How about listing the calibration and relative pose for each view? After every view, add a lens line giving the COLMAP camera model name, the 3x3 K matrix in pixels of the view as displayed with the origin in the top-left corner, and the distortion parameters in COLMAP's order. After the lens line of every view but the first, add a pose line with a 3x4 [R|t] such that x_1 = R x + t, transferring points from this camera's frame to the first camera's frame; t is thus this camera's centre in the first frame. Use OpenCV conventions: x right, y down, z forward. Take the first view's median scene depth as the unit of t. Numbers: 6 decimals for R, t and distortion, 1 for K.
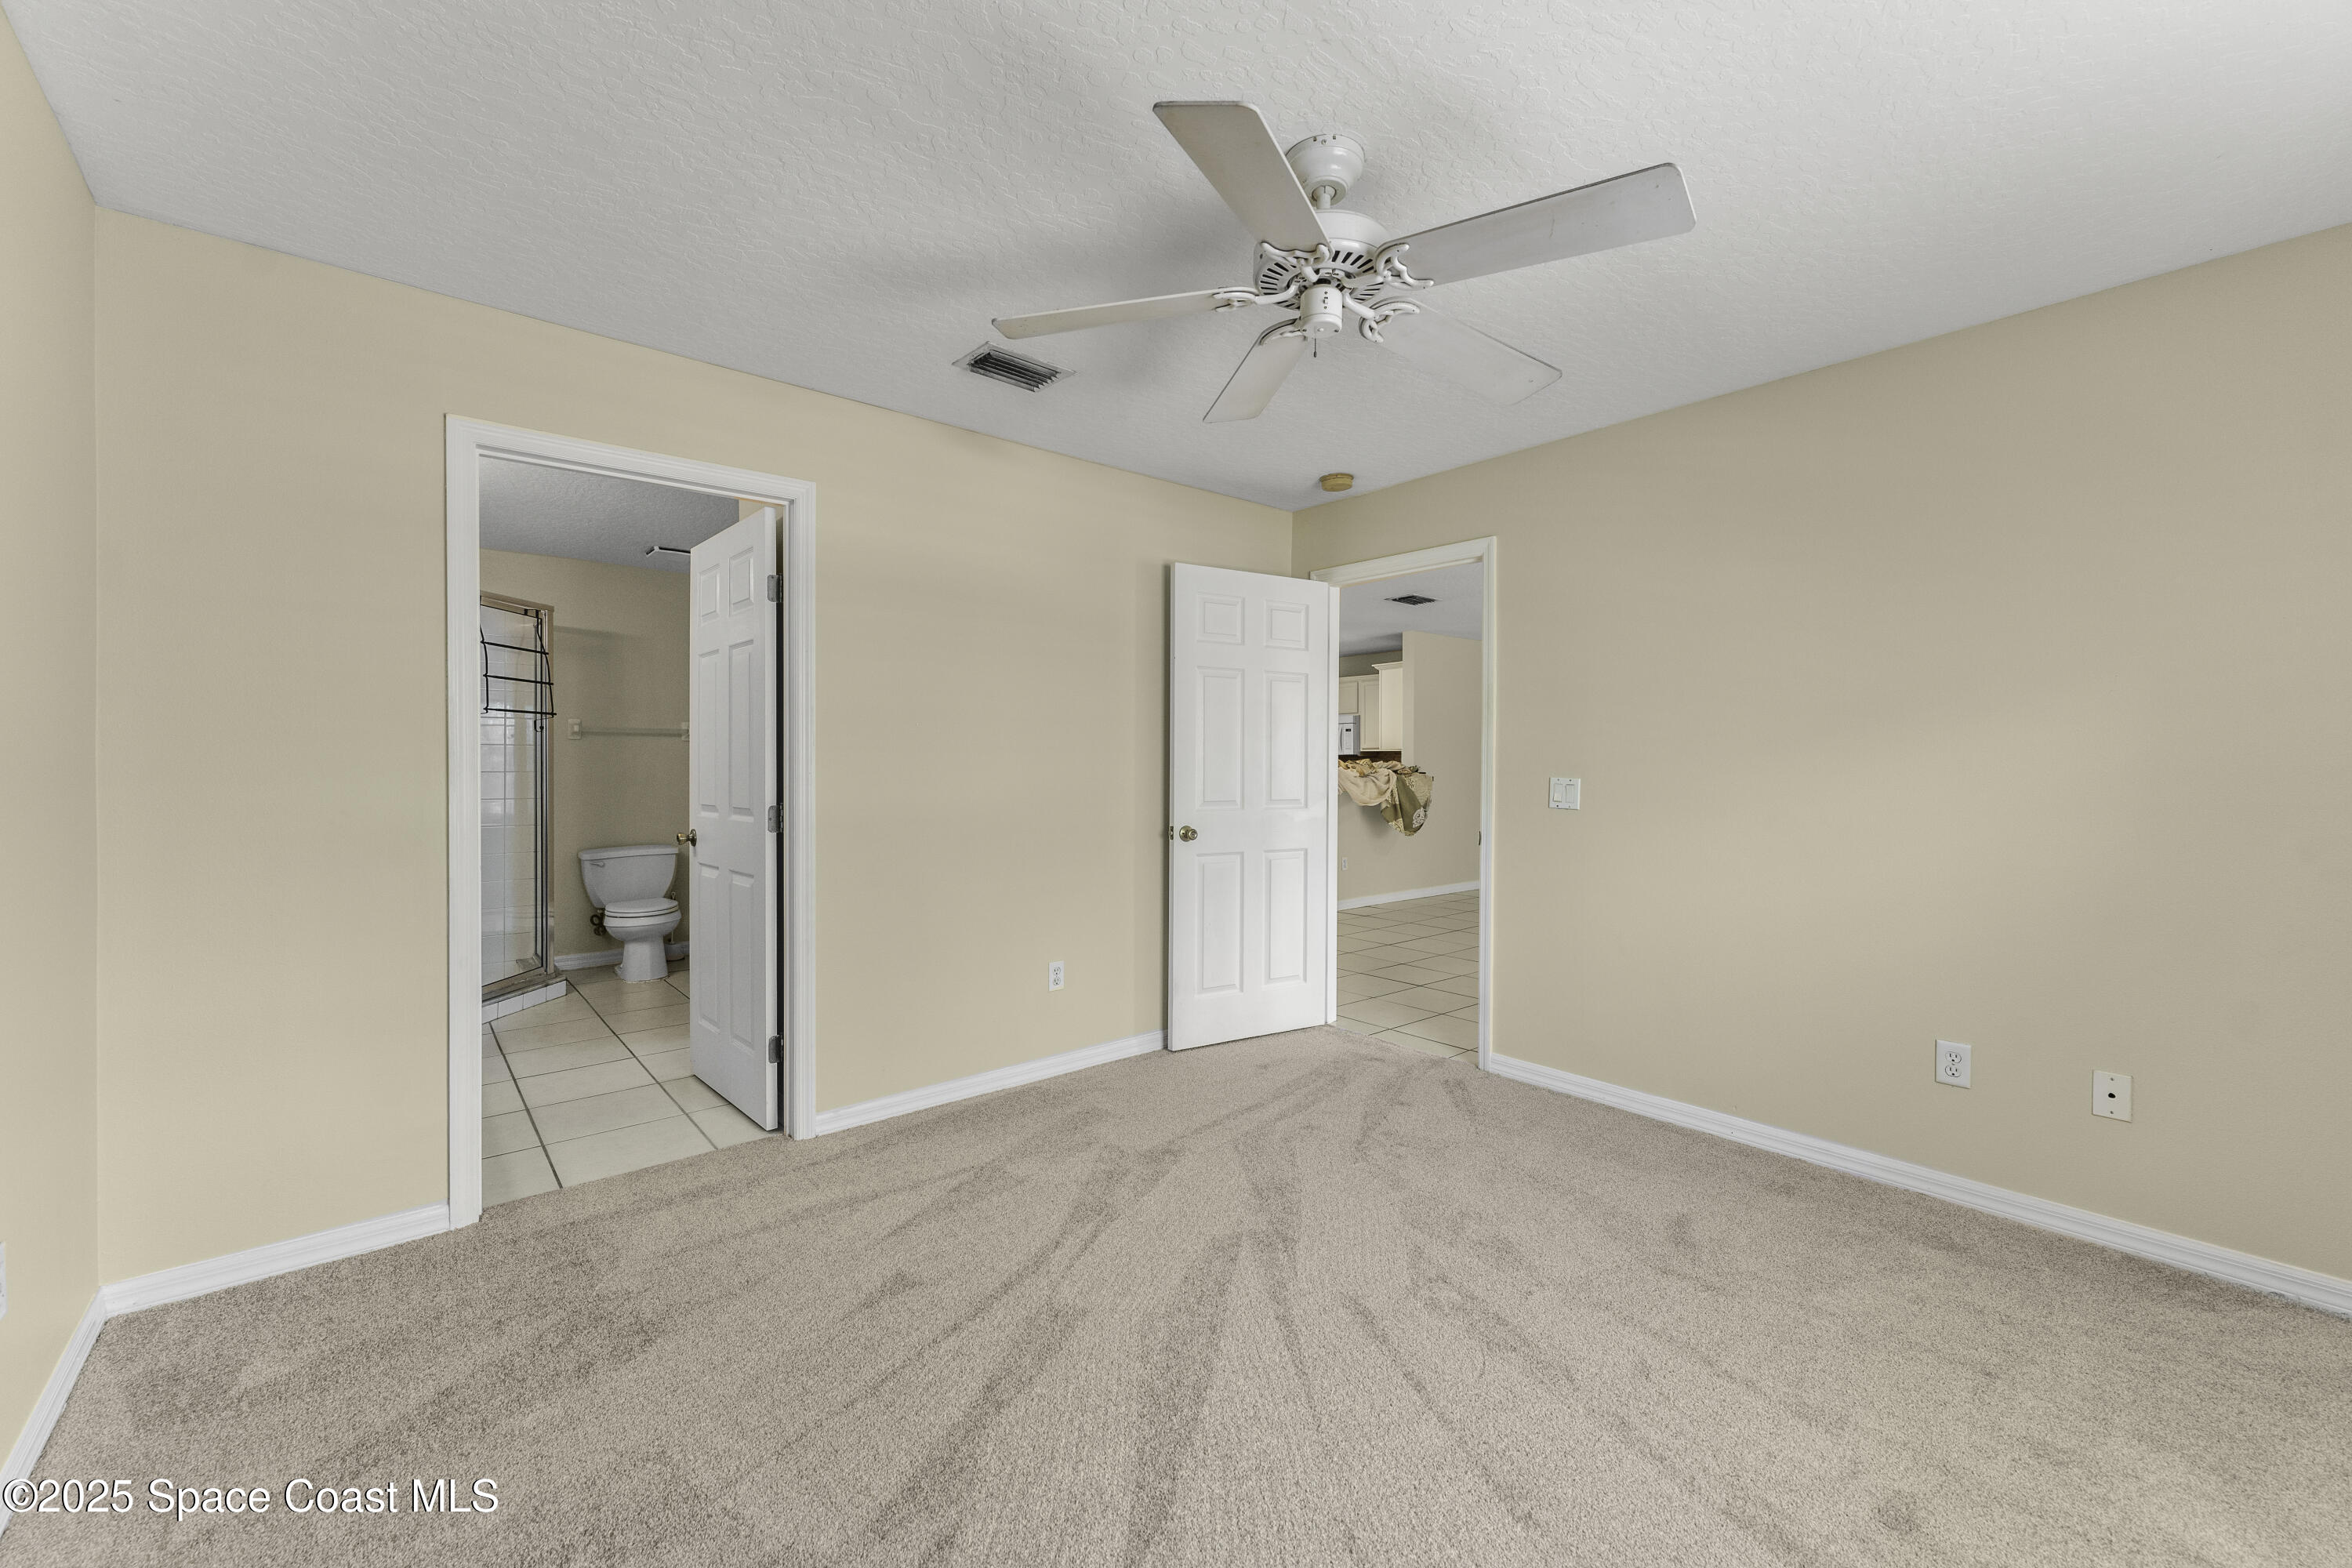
lens RADIAL K [[933.7, 0, 1179.4], [0, 933.7, 793.3], [0, 0, 1]] dist [-0.001775, -0.000172]
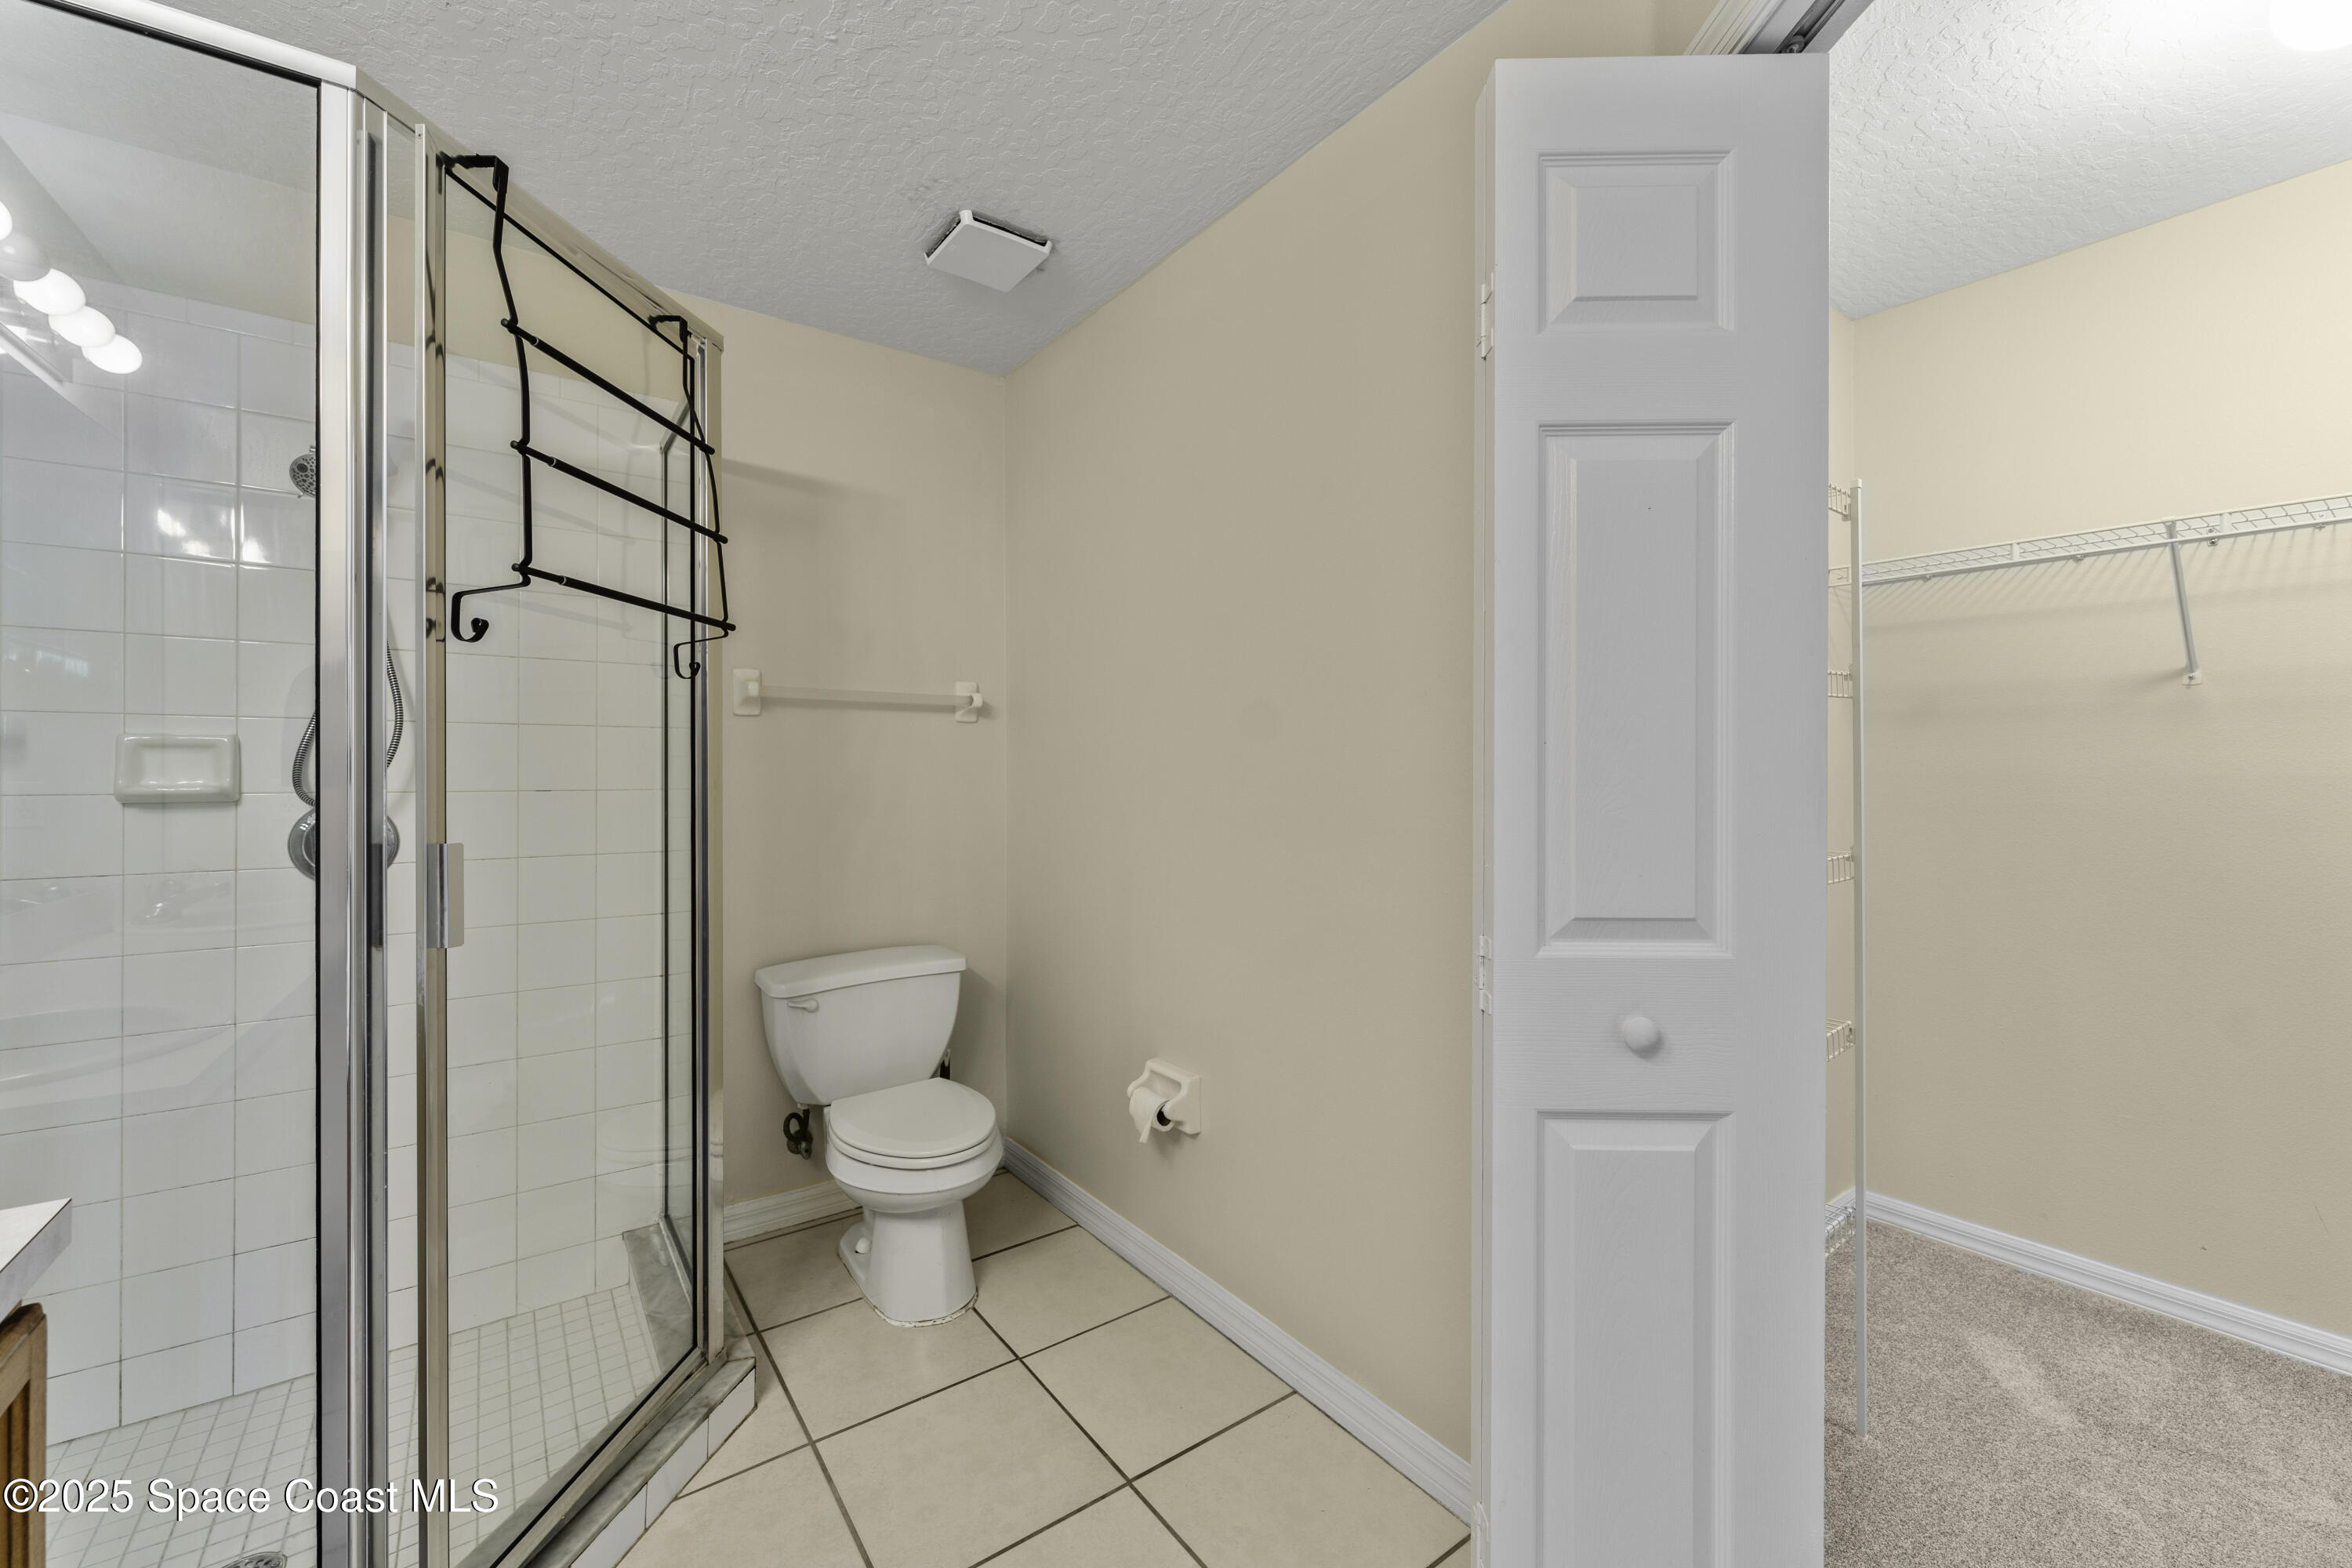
lens RADIAL K [[933.7, 0, 1166.1], [0, 933.7, 767.9], [0, 0, 1]] dist [-0.001775, -0.000172]
pose [[0.996394, -0.019526, -0.082564, -0.424044], [0.016942, 0.999348, -0.031884, -0.016425], [0.083132, 0.030370, 0.996076, 0.590604]]
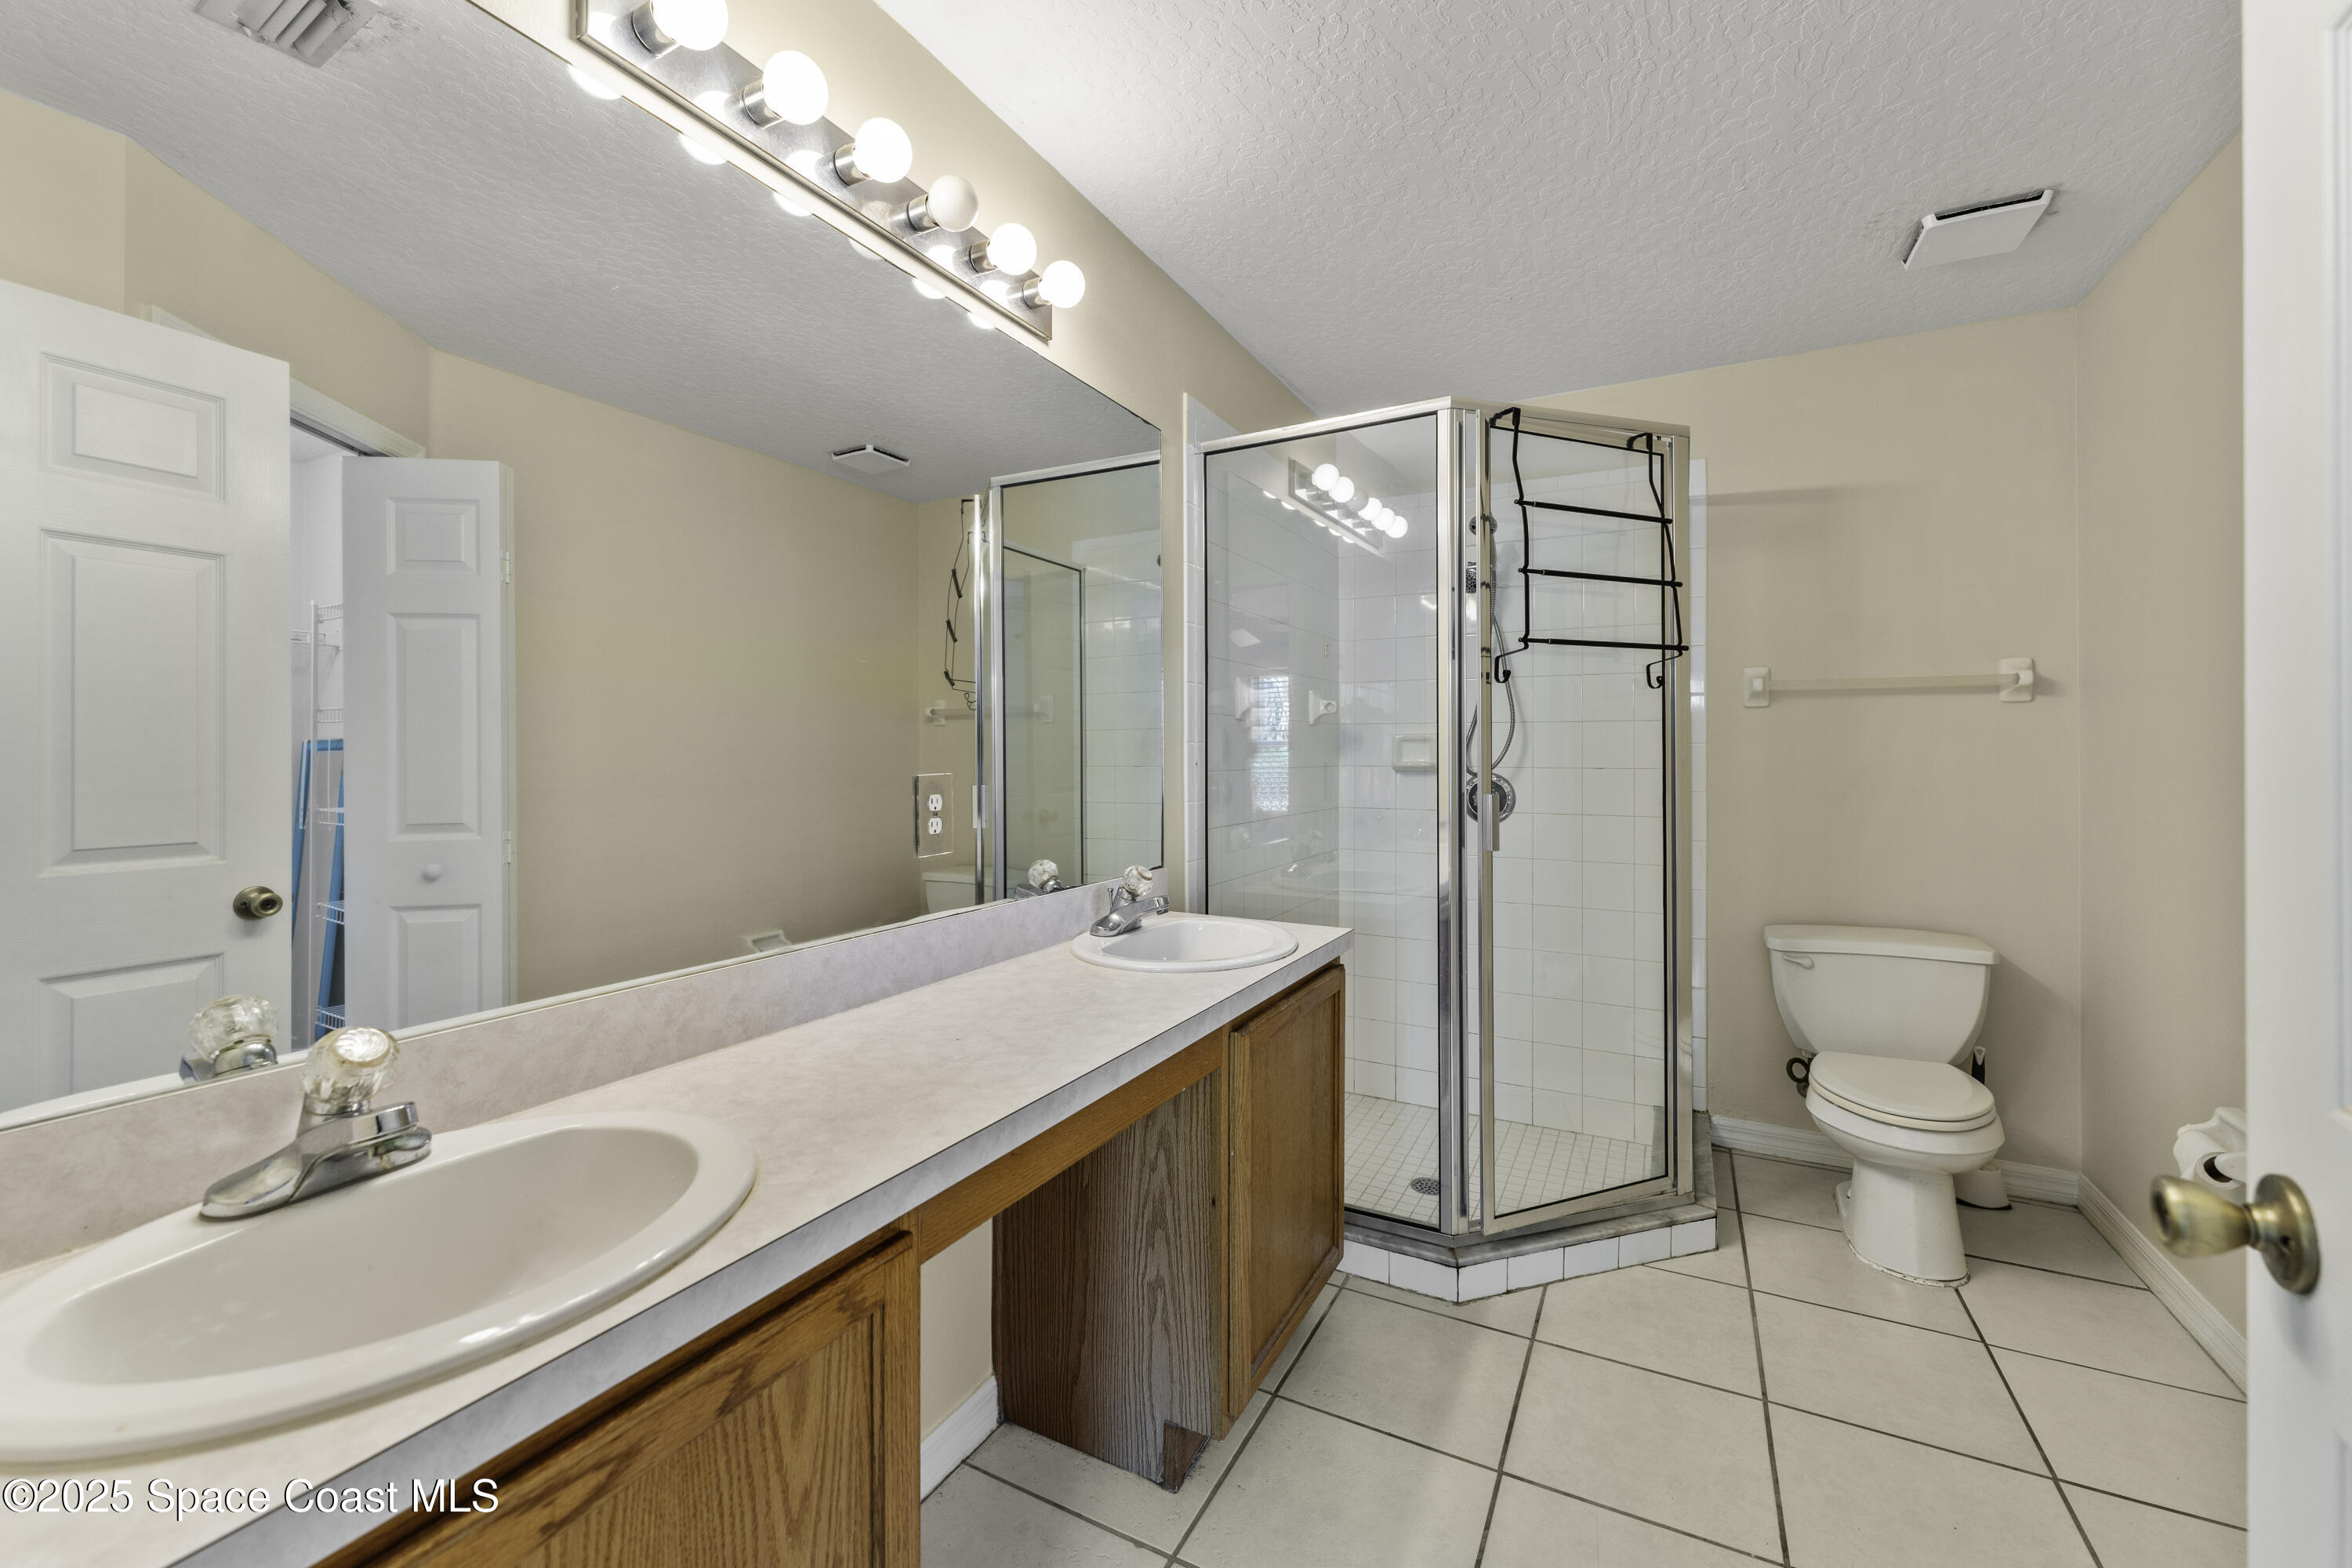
lens RADIAL K [[933.7, 0, 1167.0], [0, 933.7, 755.0], [0, 0, 1]] dist [-0.001775, -0.000172]
pose [[0.350355, -0.016364, -0.936474, -0.285741], [-0.018493, 0.999532, -0.024384, -0.013328], [0.936434, 0.025861, 0.349889, 0.524905]]
